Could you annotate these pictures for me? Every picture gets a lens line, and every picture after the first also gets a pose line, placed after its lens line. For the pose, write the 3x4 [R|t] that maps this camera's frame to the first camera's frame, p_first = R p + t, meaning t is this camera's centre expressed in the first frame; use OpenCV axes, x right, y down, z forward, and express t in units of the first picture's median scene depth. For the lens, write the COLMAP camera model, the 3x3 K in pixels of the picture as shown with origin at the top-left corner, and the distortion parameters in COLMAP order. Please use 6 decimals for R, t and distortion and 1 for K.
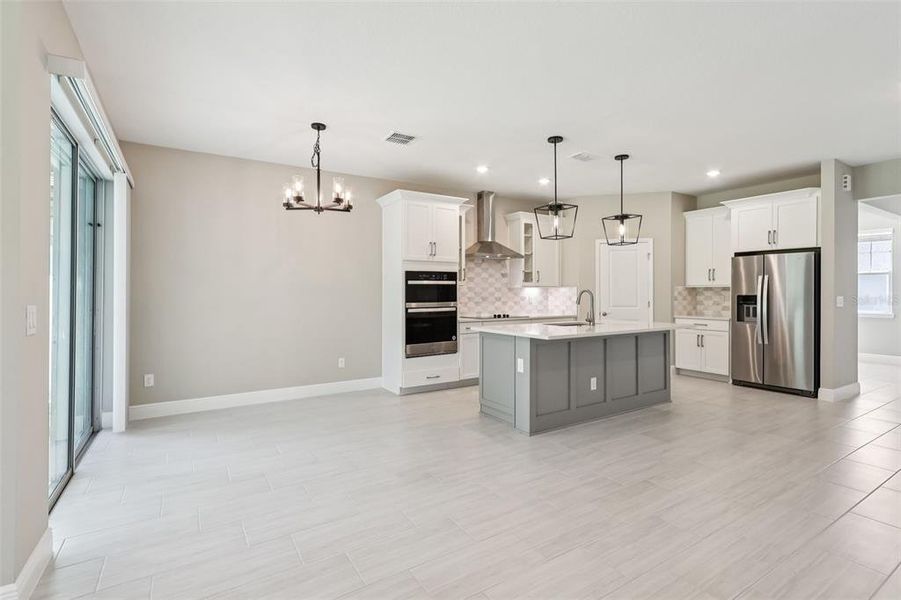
lens RADIAL K [[424.1, 0, 450.1], [0, 424.1, 295.4], [0, 0, 1]] dist [0.003876, 0.000443]
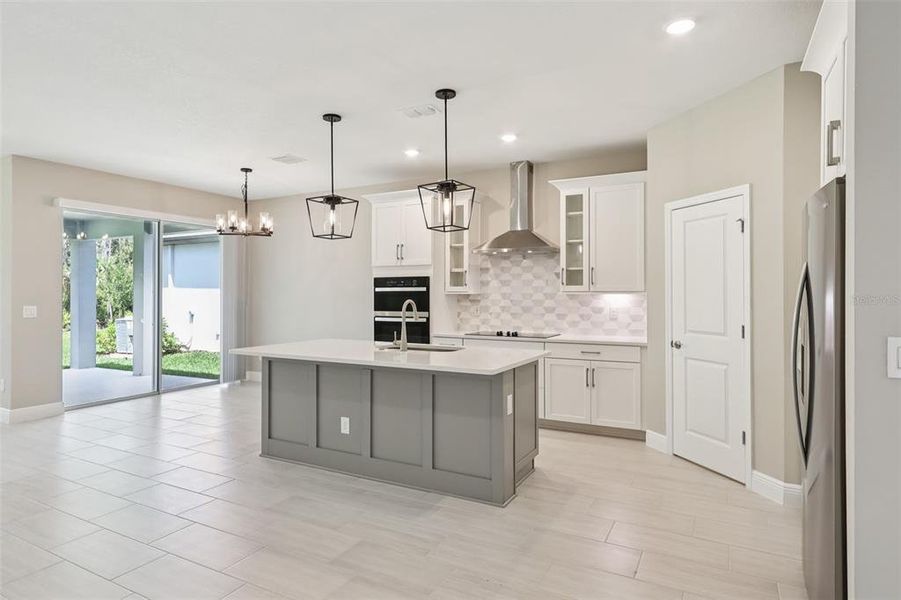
lens RADIAL K [[511.3, 0, 447.4], [0, 511.3, 296.1], [0, 0, 1]] dist [0.005718, 0.000490]
pose [[0.485576, 0.007188, -0.874165, 0.939934], [-0.005933, 0.999970, 0.004927, -0.021392], [0.874175, 0.002794, 0.485604, 0.549400]]
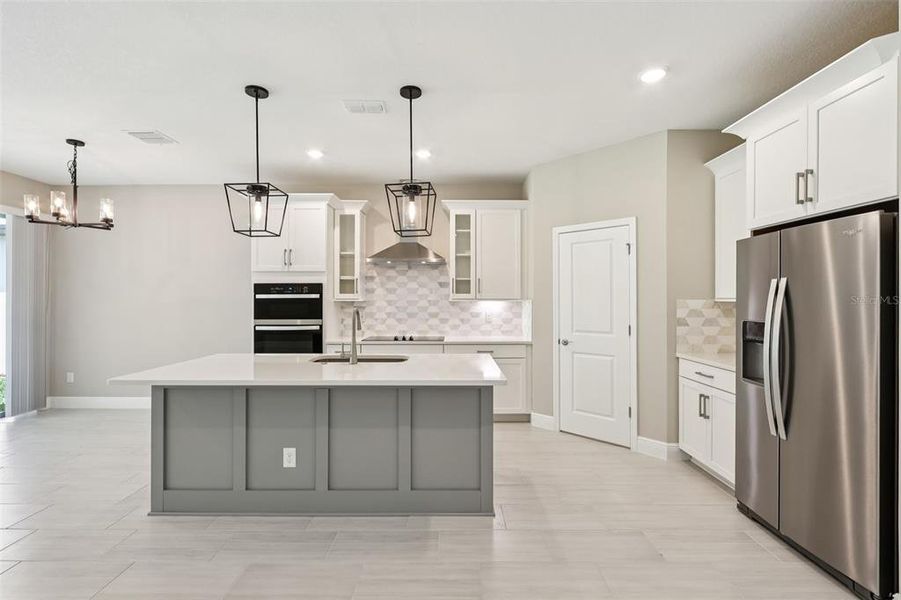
lens RADIAL K [[409.3, 0, 450.5], [0, 409.3, 300.0], [0, 0, 1]] dist [-0.004713, -0.000395]
pose [[0.843935, 0.003476, -0.536435, 0.669449], [-0.005621, 0.999981, -0.002363, -0.022146], [0.536416, 0.005010, 0.843939, 0.467951]]
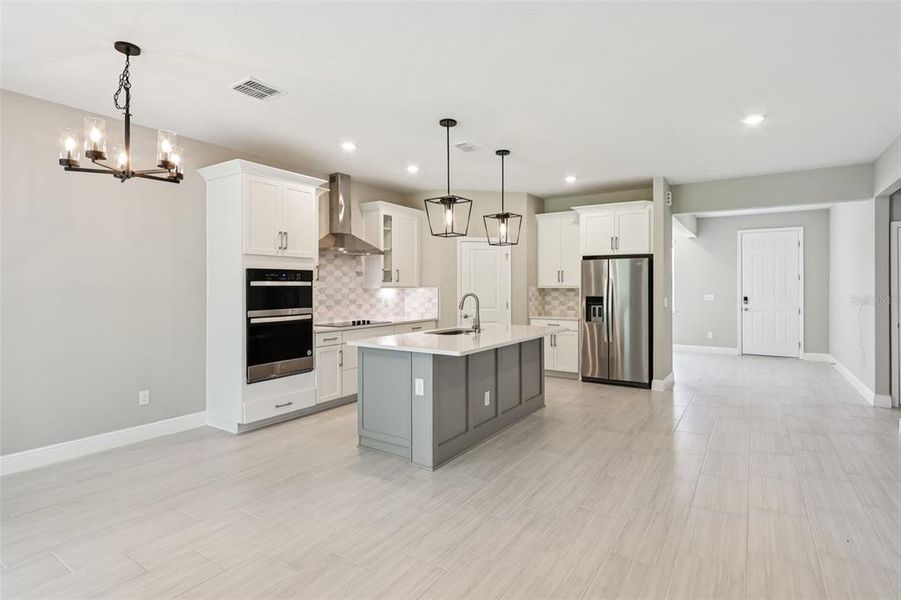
lens RADIAL K [[453.6, 0, 446.7], [0, 453.6, 289.5], [0, 0, 1]] dist [0.000717, 0.000415]
pose [[0.914296, -0.000809, 0.405045, -0.101474], [0.001612, 0.999997, -0.001640, -0.017303], [-0.405043, 0.002152, 0.914295, 0.114395]]
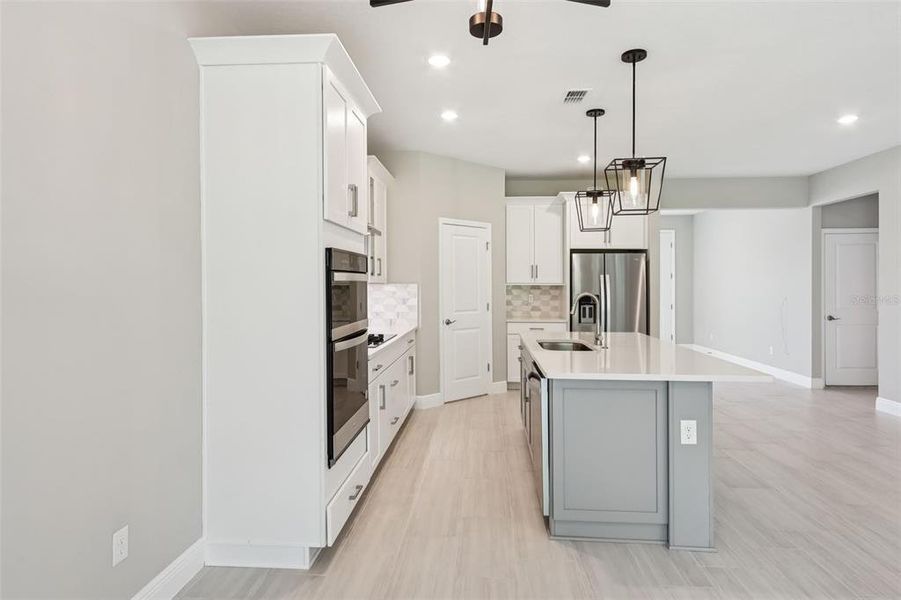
lens RADIAL K [[503.0, 0, 447.3], [0, 503.0, 284.6], [0, 0, 1]] dist [0.002502, 0.000244]
pose [[0.596379, 0.002956, 0.802698, -0.391231], [0.002571, 0.999981, -0.005592, -0.018509], [-0.802699, 0.005398, 0.596360, 0.597469]]
